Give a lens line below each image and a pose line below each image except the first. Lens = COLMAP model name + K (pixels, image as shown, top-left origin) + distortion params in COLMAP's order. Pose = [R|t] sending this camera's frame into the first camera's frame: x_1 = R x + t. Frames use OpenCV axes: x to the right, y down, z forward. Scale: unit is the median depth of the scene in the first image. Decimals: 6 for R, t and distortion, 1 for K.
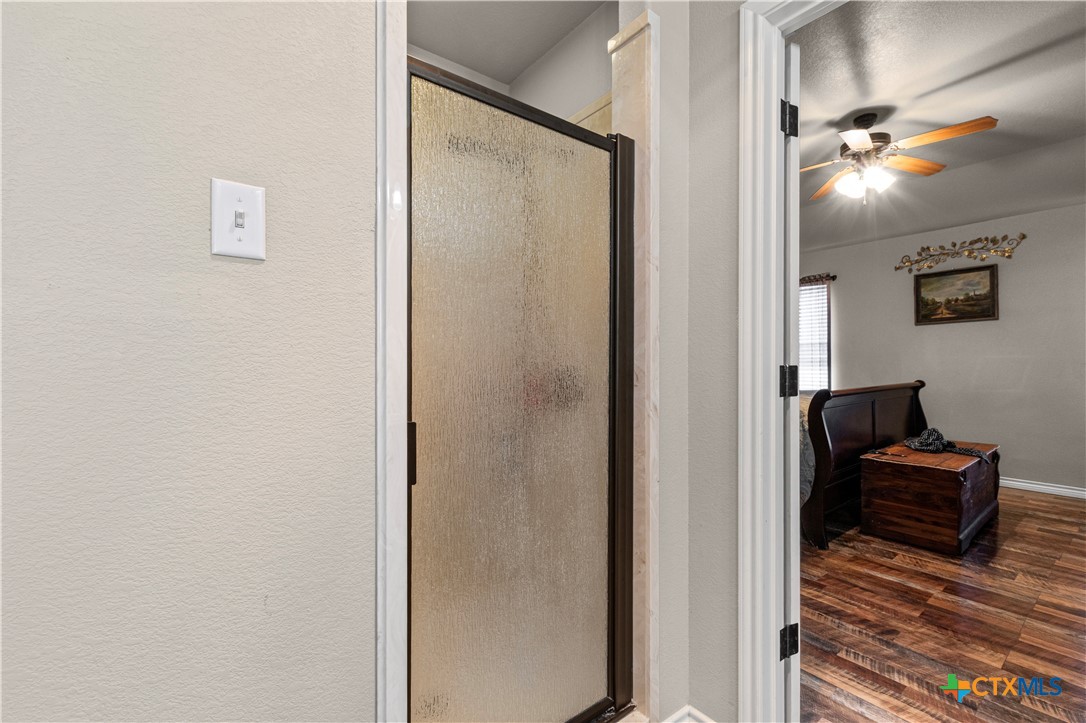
lens RADIAL K [[470.1, 0, 546.5], [0, 470.1, 362.2], [0, 0, 1]] dist [0.002541, -0.001348]
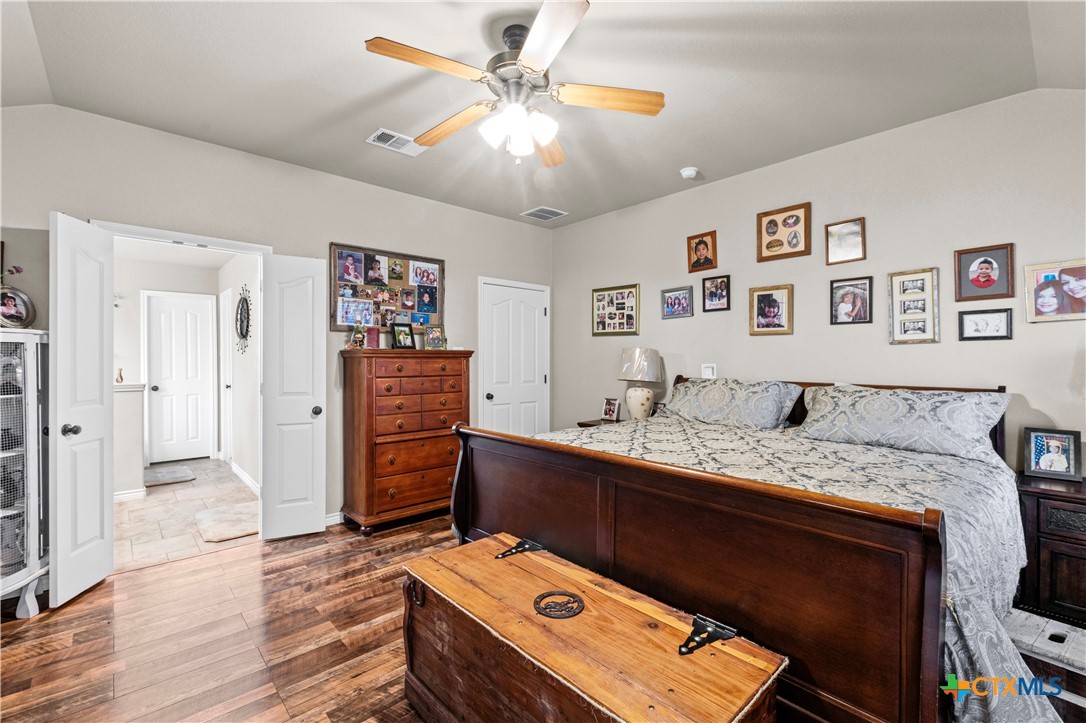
lens RADIAL K [[470.1, 0, 550.5], [0, 470.1, 360.0], [0, 0, 1]] dist [0.002541, -0.001348]
pose [[0.087429, 0.003675, -0.996164, 1.881190], [-0.009066, 0.999955, 0.002893, -0.080859], [0.996129, 0.008779, 0.087459, 1.382525]]
